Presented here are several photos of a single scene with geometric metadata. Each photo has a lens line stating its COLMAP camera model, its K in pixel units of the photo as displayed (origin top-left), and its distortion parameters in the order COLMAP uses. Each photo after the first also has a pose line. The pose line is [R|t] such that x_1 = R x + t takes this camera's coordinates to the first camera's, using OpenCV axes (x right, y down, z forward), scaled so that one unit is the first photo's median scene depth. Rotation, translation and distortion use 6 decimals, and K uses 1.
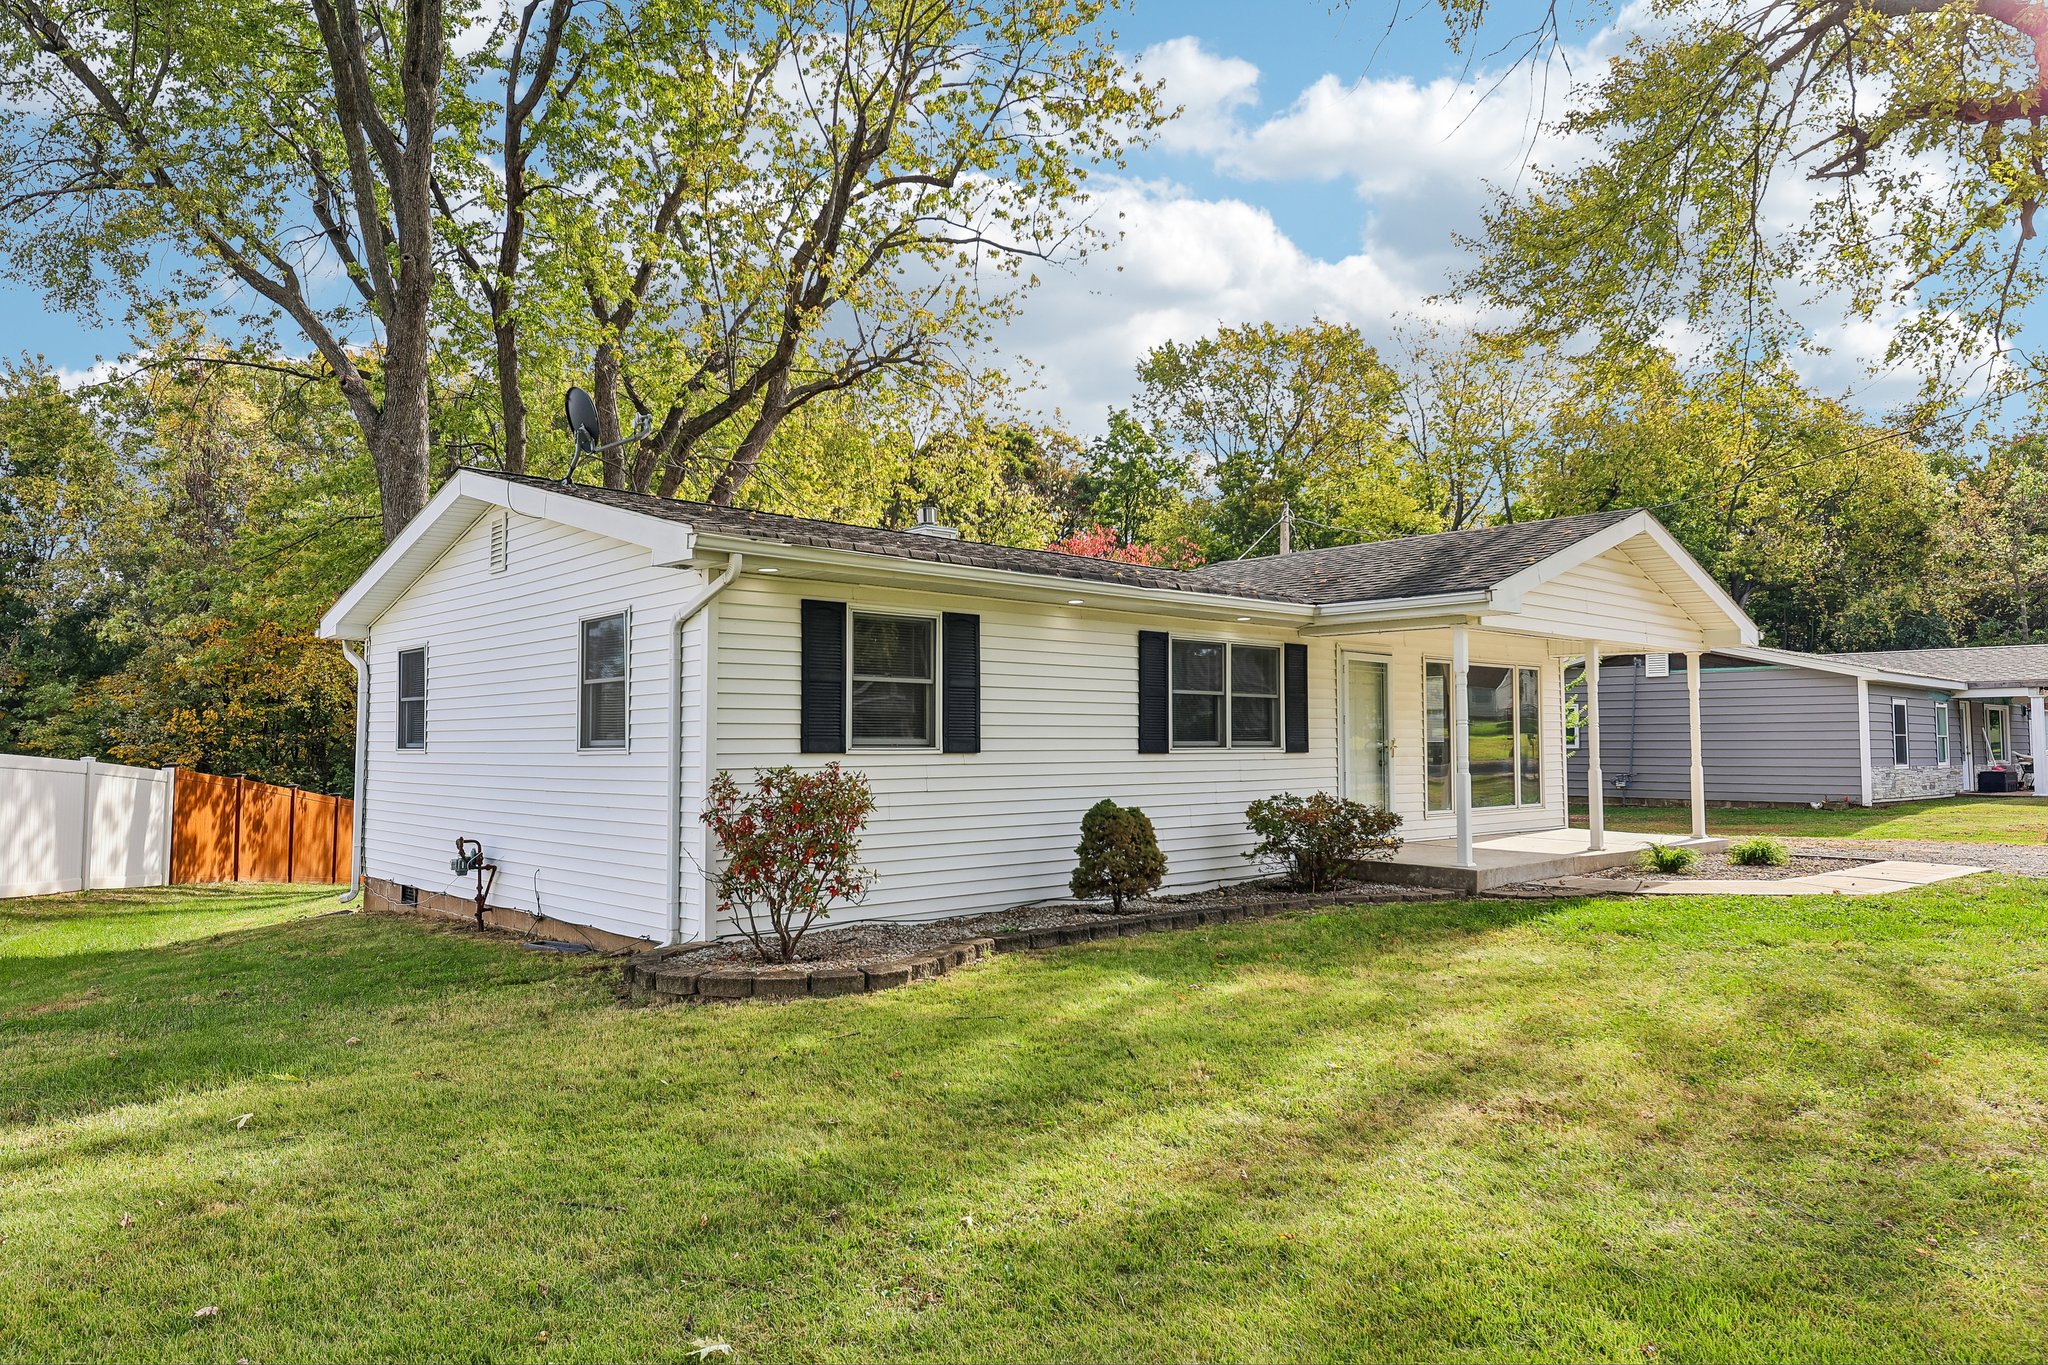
lens RADIAL K [[1314.9, 0, 1024.0], [0, 1314.9, 682.5], [0, 0, 1]] dist [0.001874, 0.001041]
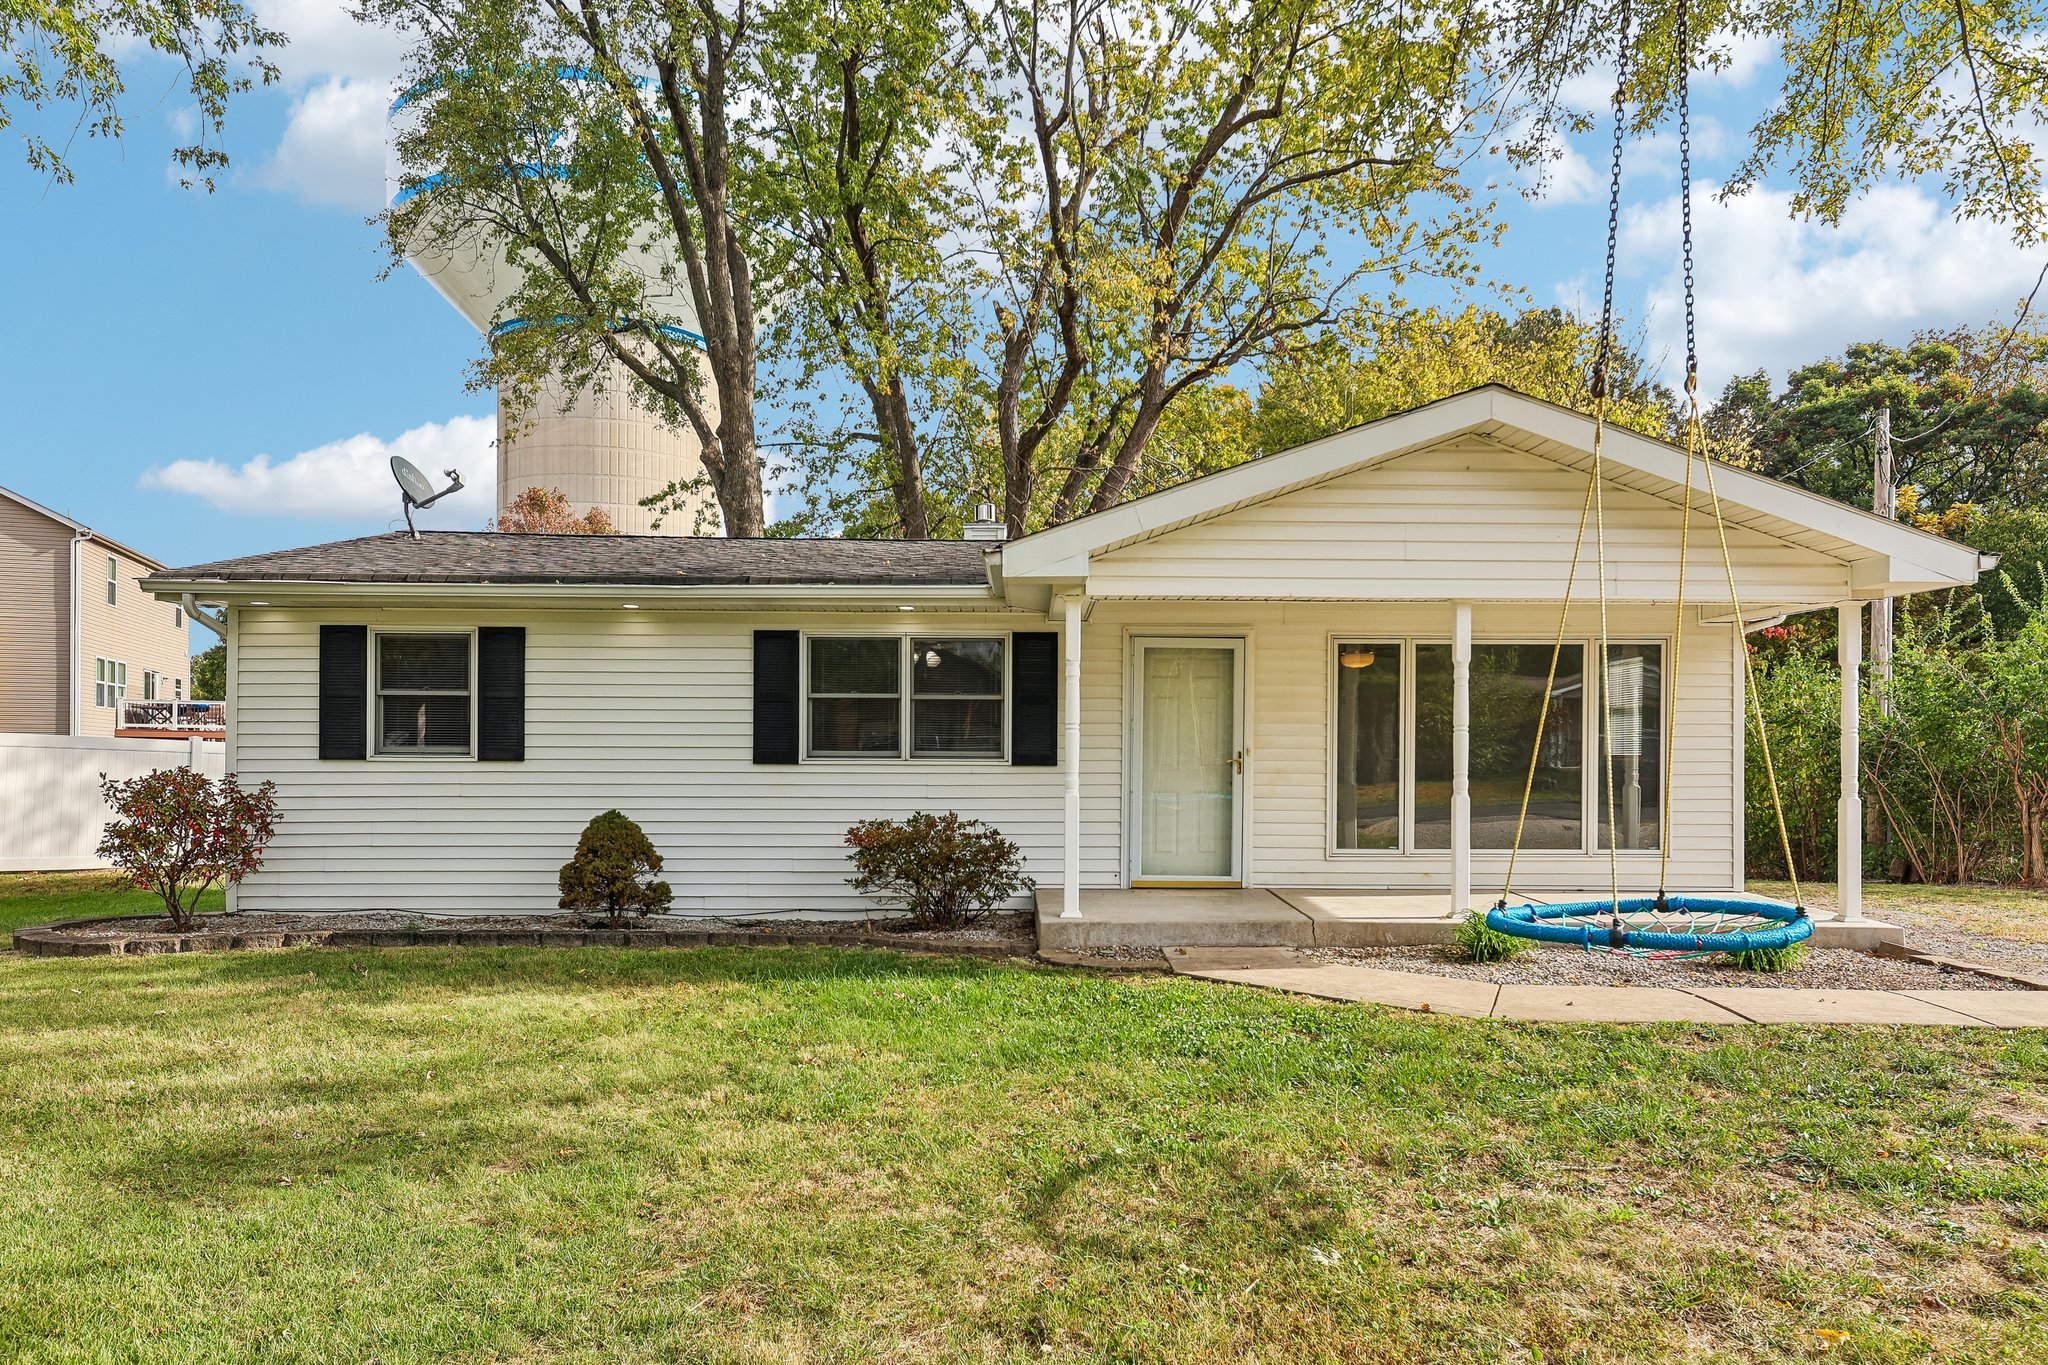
lens RADIAL K [[1314.9, 0, 1024.0], [0, 1314.9, 682.5], [0, 0, 1]] dist [0.001874, 0.001041]
pose [[0.749829, -0.033300, -0.660793, 0.943302], [0.025763, 0.999445, -0.021132, 0.023957], [0.661130, -0.001179, 0.750271, 0.485298]]
